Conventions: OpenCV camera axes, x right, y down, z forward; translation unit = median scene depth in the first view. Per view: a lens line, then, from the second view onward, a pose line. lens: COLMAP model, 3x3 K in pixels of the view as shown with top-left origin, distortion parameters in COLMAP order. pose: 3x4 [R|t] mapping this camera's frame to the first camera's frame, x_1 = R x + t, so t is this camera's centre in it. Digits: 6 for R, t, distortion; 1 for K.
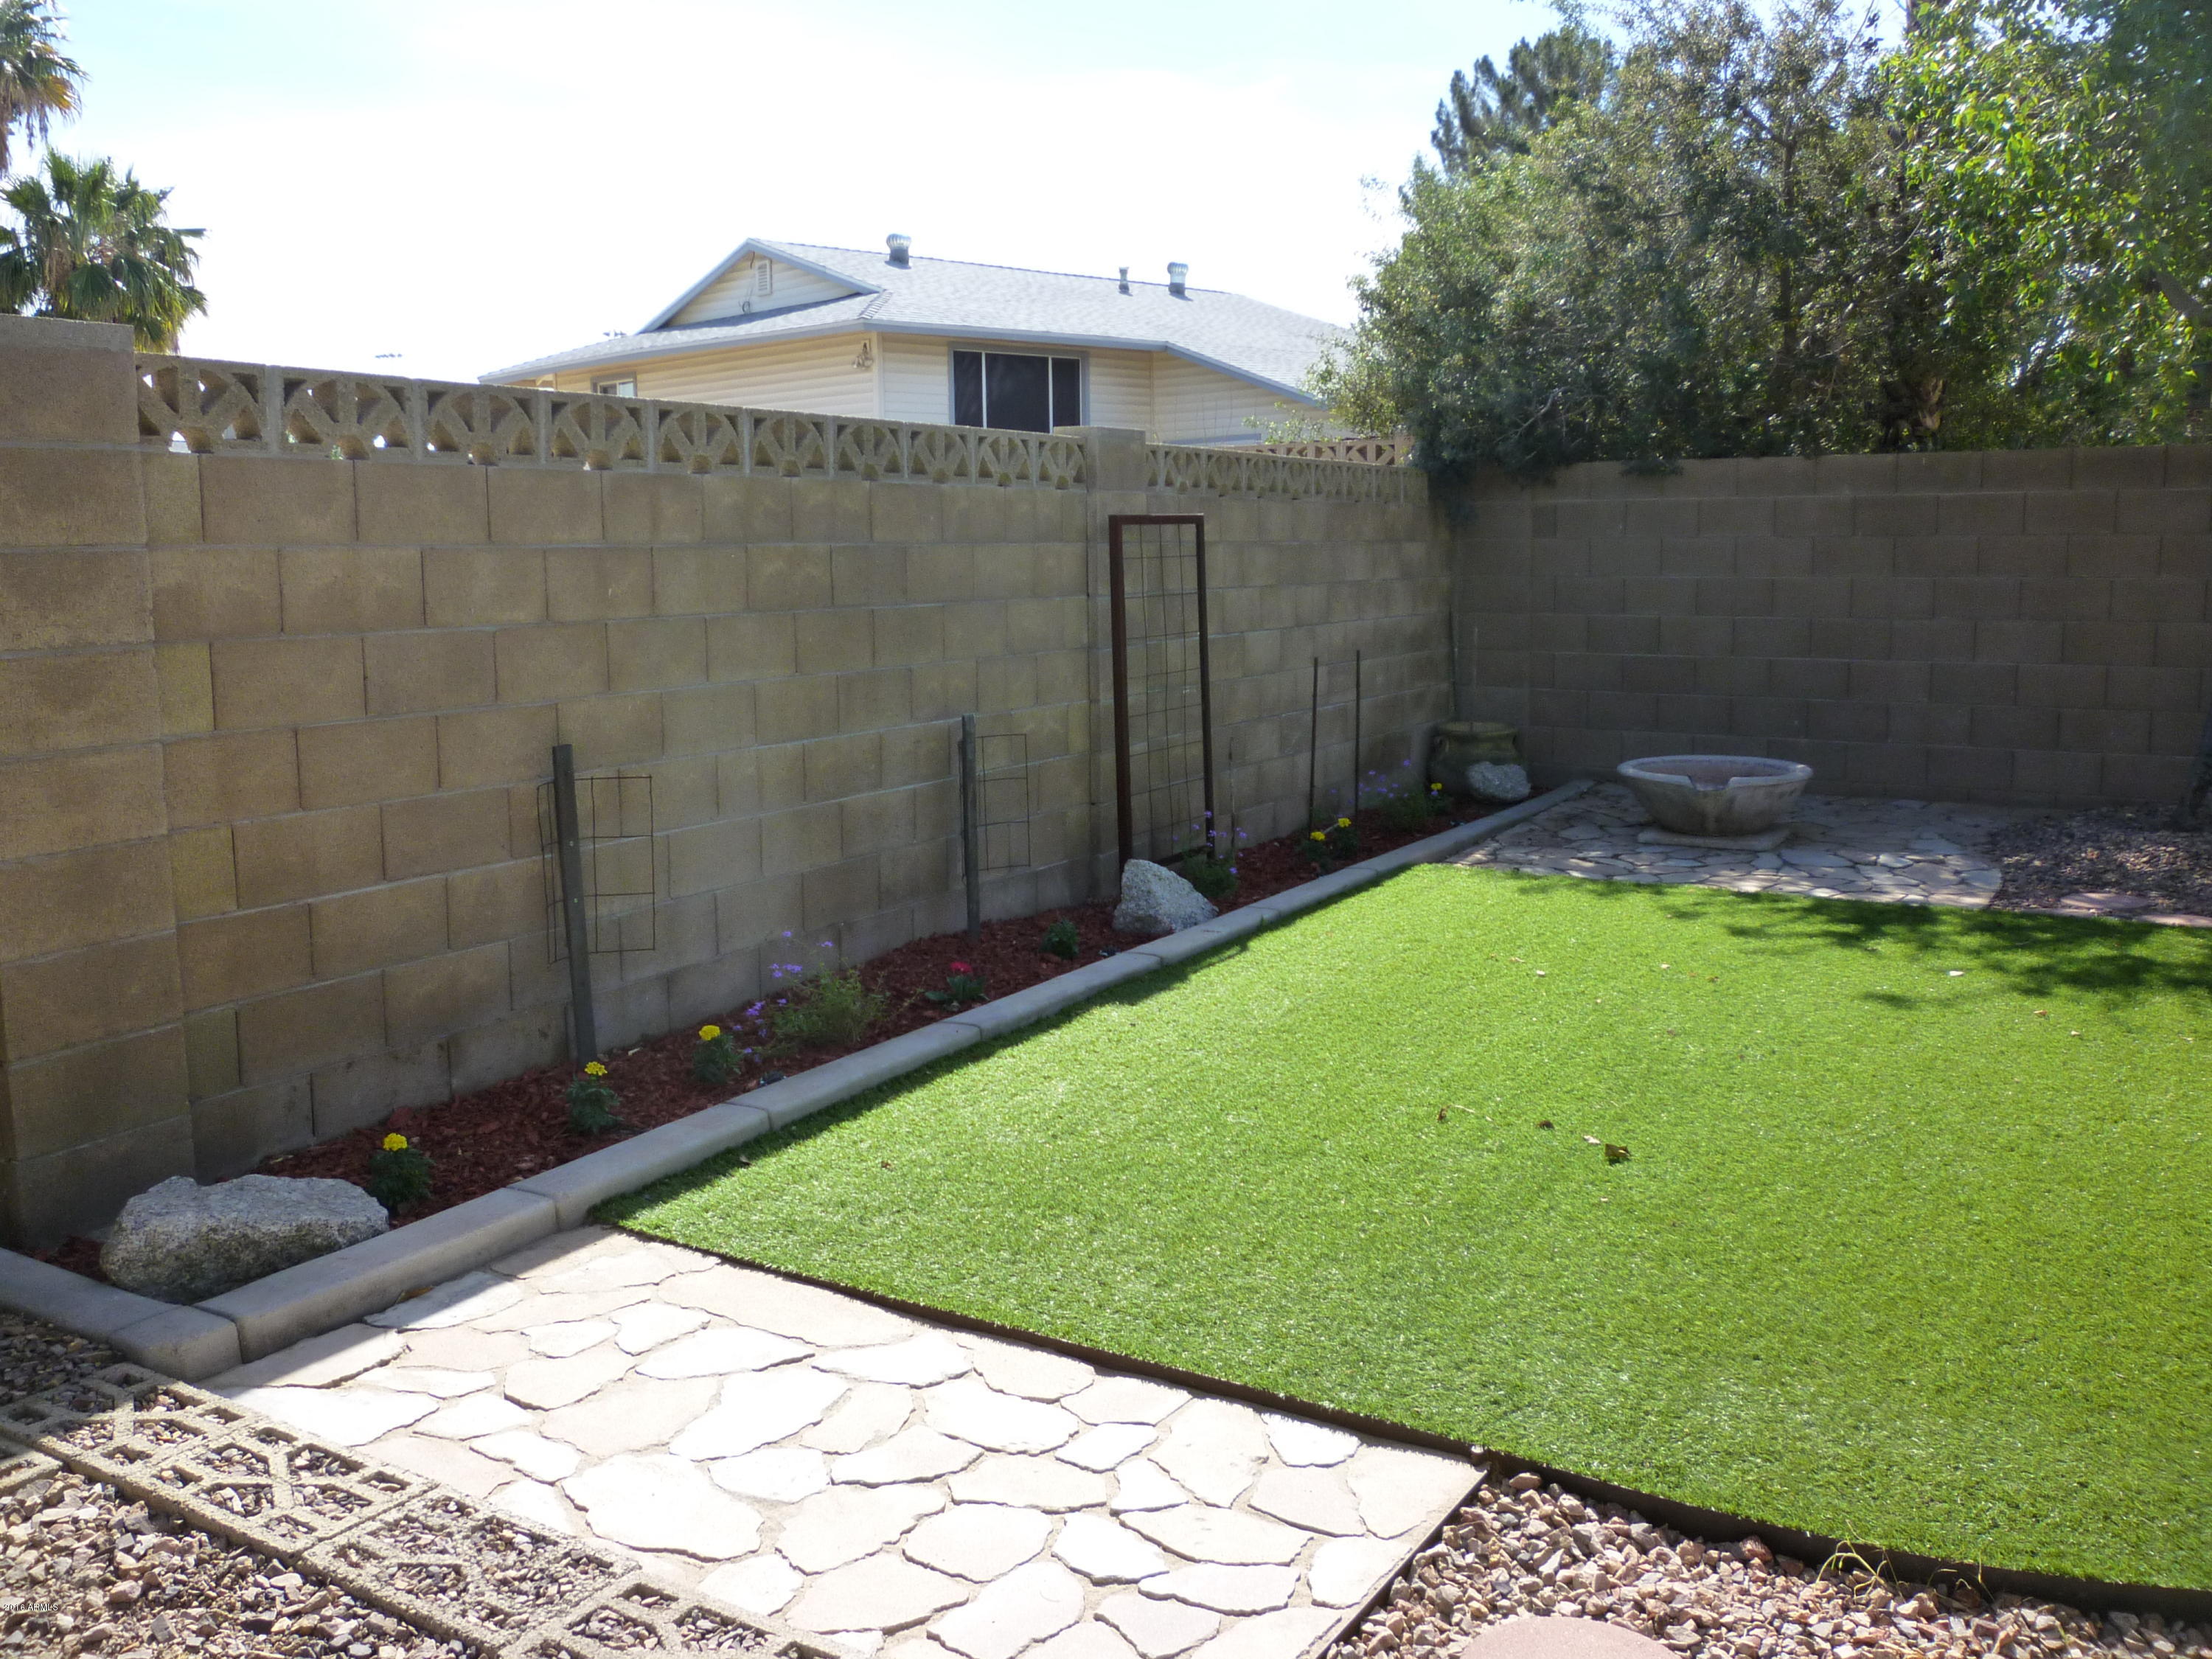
lens RADIAL K [[1934.4, 0, 1089.6], [0, 1934.4, 838.2], [0, 0, 1]] dist [-0.033237, 0.044451]
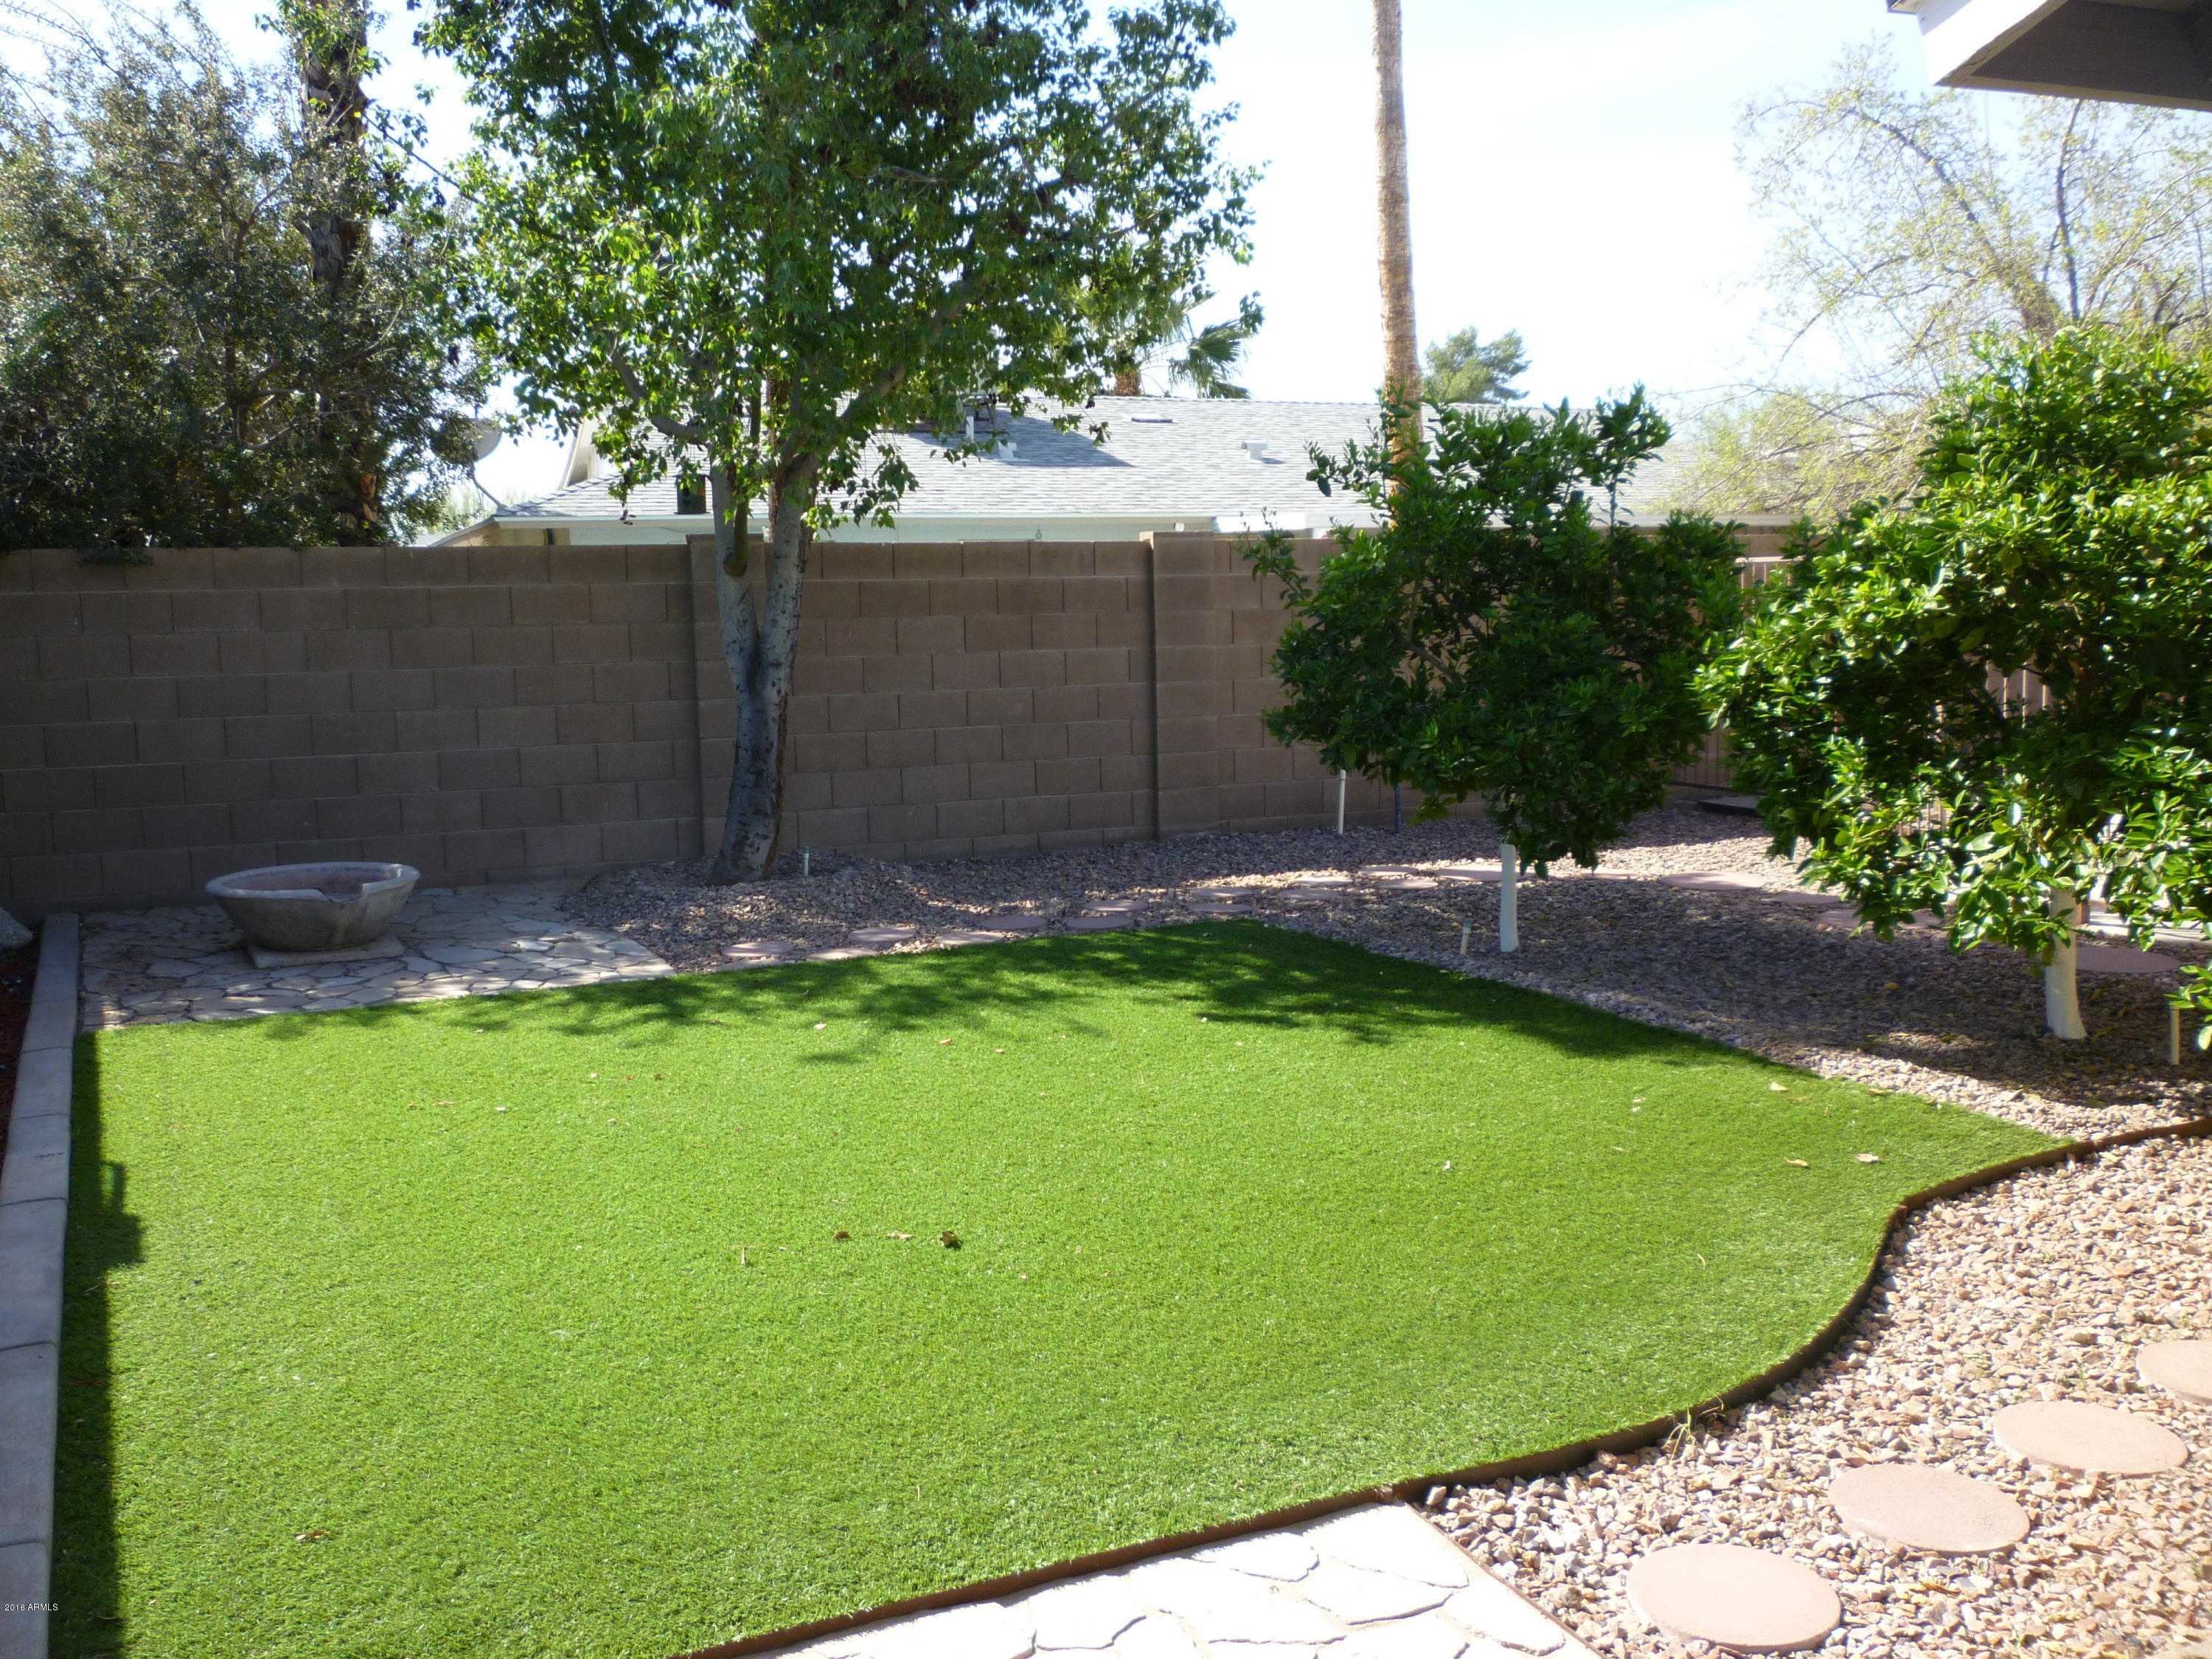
lens RADIAL K [[1934.4, 0, 1095.7], [0, 1934.4, 824.8], [0, 0, 1]] dist [-0.033237, 0.044451]
pose [[0.548905, -0.097745, 0.830150, -0.220584], [0.141900, 0.989621, 0.022696, -0.027011], [-0.823752, 0.105340, 0.557078, 0.153598]]
